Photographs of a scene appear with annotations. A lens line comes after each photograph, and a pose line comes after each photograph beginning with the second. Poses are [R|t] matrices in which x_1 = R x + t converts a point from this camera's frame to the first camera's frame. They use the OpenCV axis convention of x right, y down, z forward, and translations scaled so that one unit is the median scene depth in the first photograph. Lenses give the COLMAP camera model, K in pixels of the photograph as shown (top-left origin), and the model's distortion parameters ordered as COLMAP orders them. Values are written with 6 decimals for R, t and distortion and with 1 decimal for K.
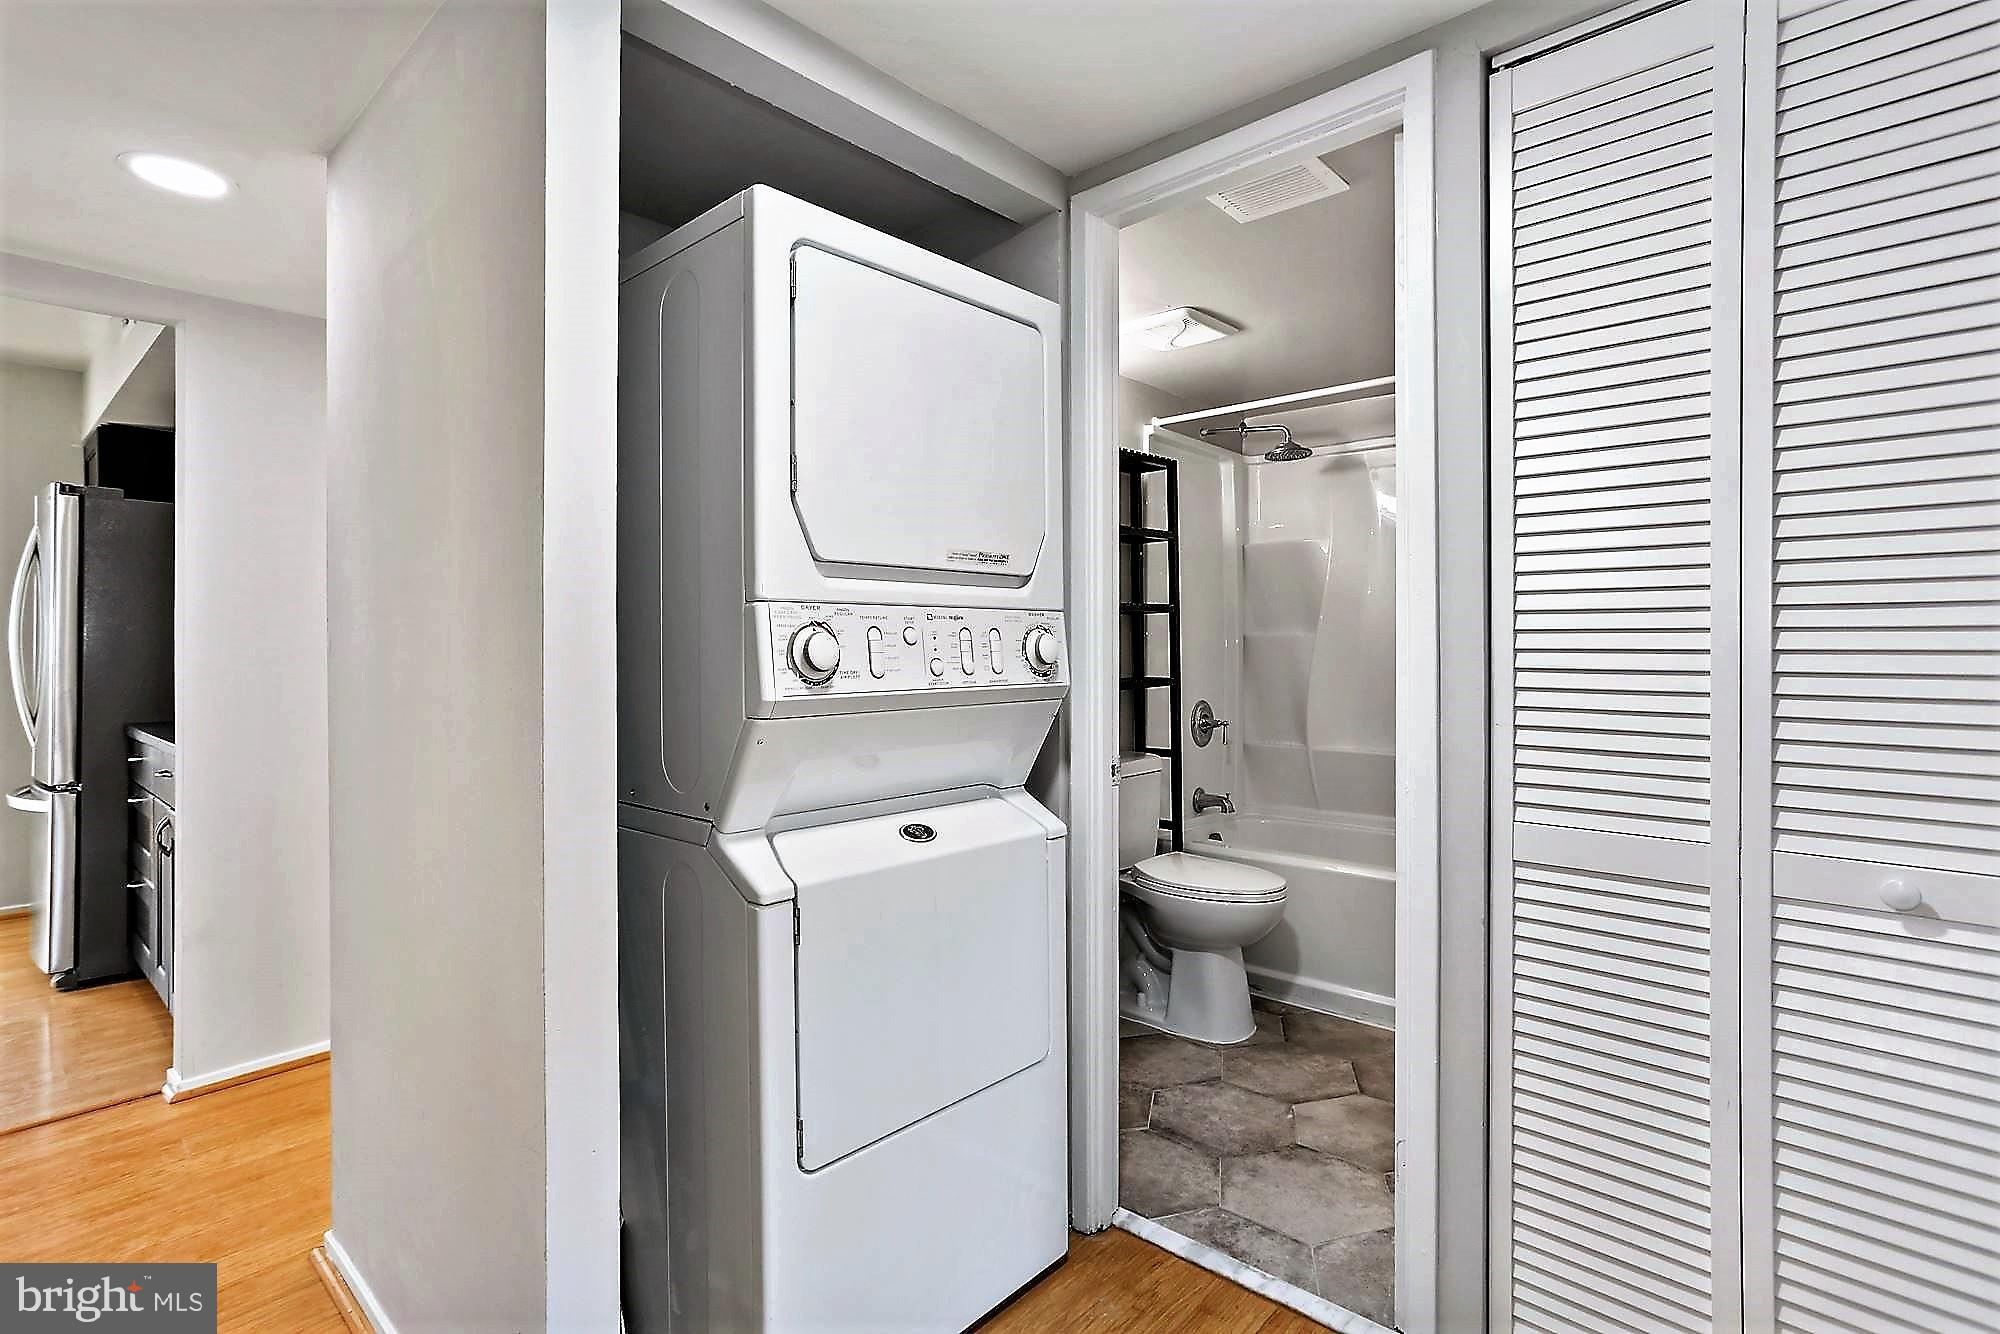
lens RADIAL K [[988.9, 0, 999.3], [0, 988.9, 644.3], [0, 0, 1]] dist [-0.002274, -0.000188]
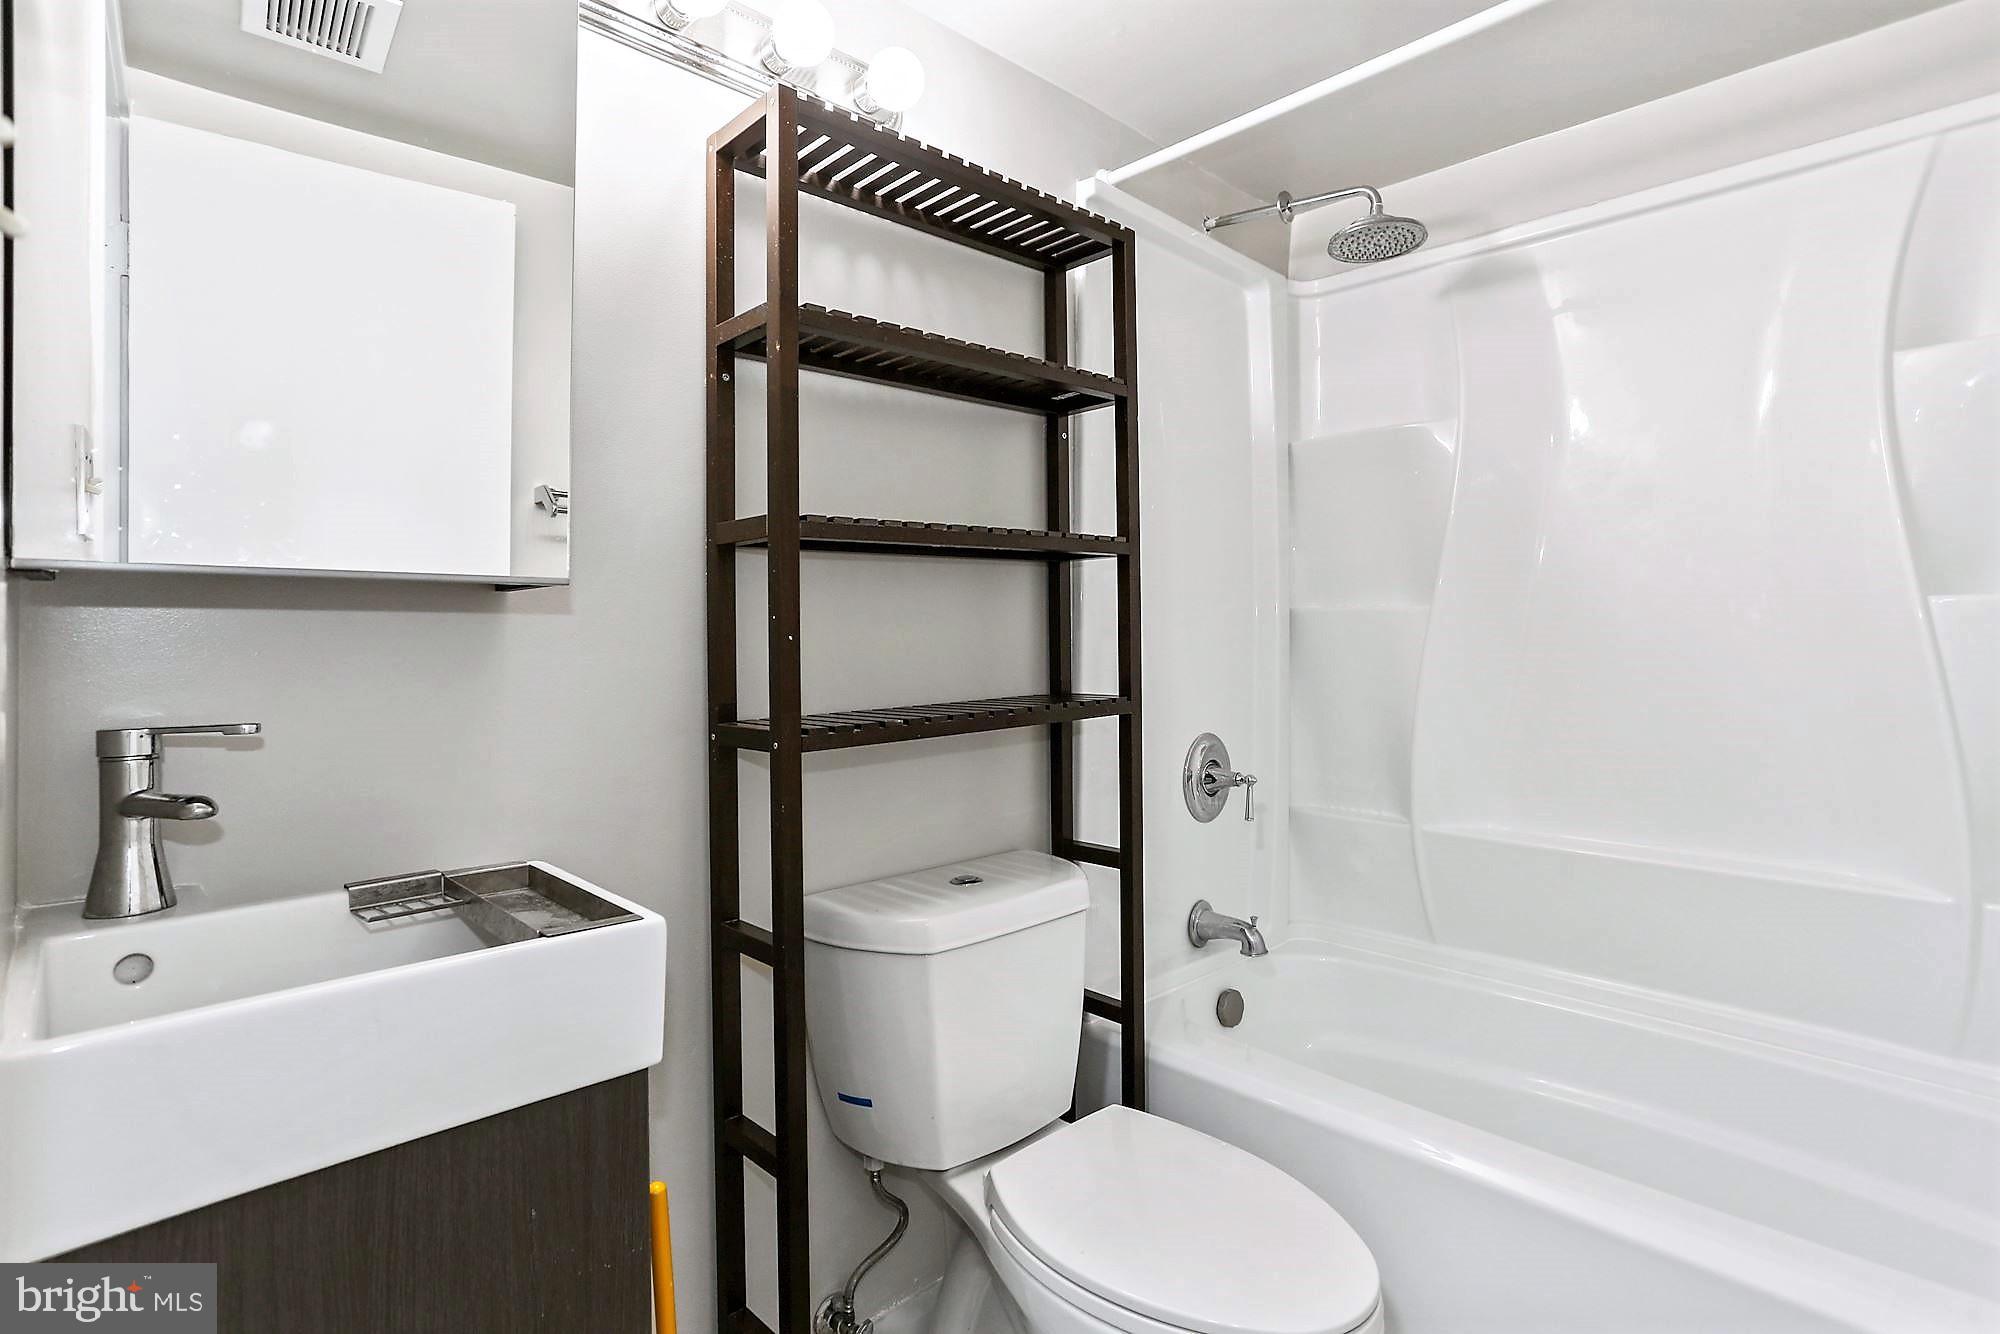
lens RADIAL K [[988.9, 0, 999.3], [0, 988.9, 644.3], [0, 0, 1]] dist [-0.002274, -0.000188]
pose [[0.997945, -0.004375, -0.063927, 0.130164], [0.005607, 0.999802, 0.019106, -0.000824], [0.063830, -0.019425, 0.997772, 0.475224]]
